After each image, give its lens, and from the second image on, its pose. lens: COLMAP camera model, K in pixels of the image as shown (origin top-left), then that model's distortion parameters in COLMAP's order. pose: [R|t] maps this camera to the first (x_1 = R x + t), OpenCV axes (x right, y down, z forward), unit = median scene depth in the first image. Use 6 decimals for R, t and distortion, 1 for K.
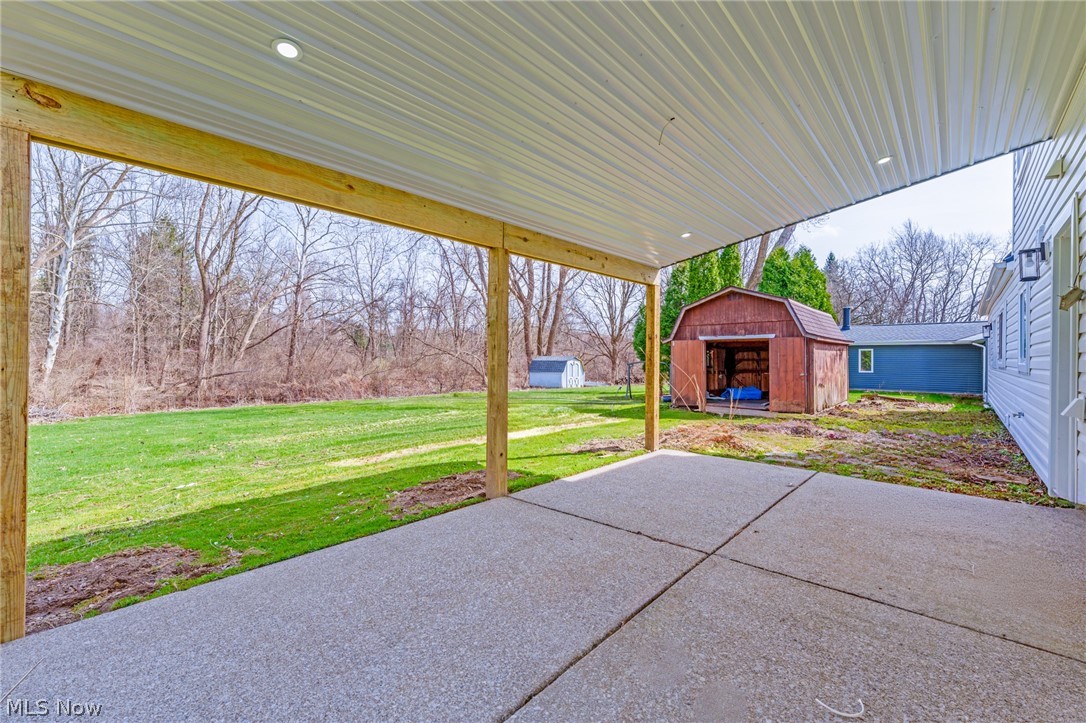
lens RADIAL K [[447.2, 0, 537.4], [0, 447.2, 360.6], [0, 0, 1]] dist [-0.002938, -0.000122]
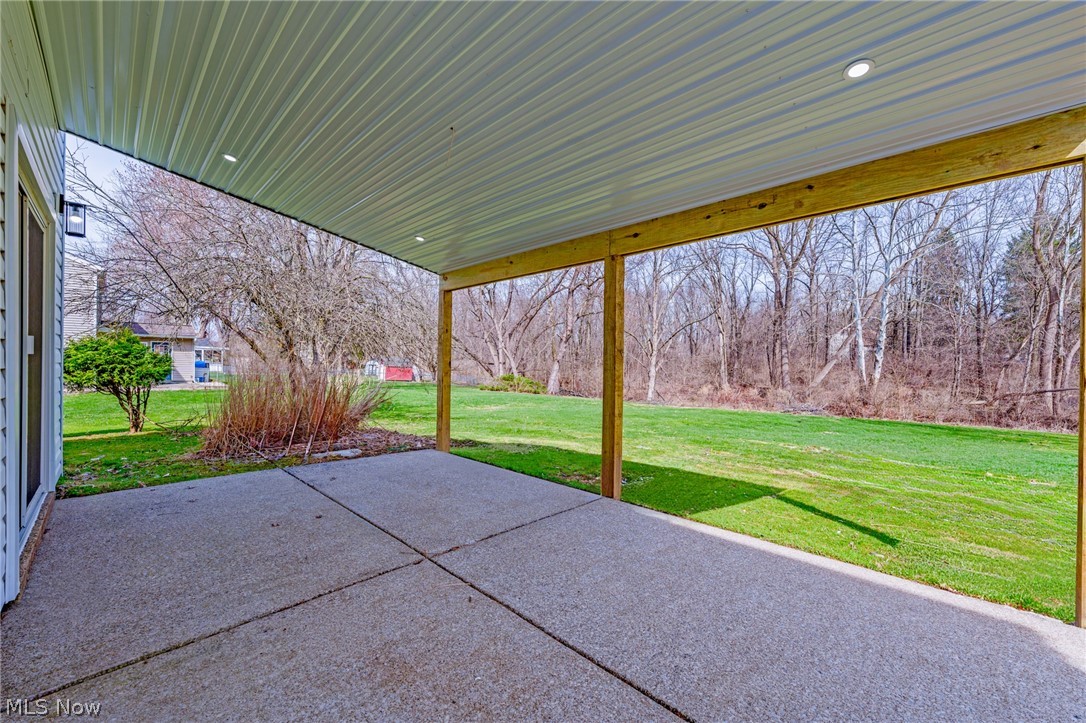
lens RADIAL K [[424.2, 0, 537.1], [0, 424.2, 362.3], [0, 0, 1]] dist [-0.004429, 0.000979]
pose [[-0.024776, -0.011278, -0.999629, 1.066060], [-0.015635, 0.999818, -0.010893, 0.008900], [0.999571, 0.015359, -0.024948, 1.018695]]
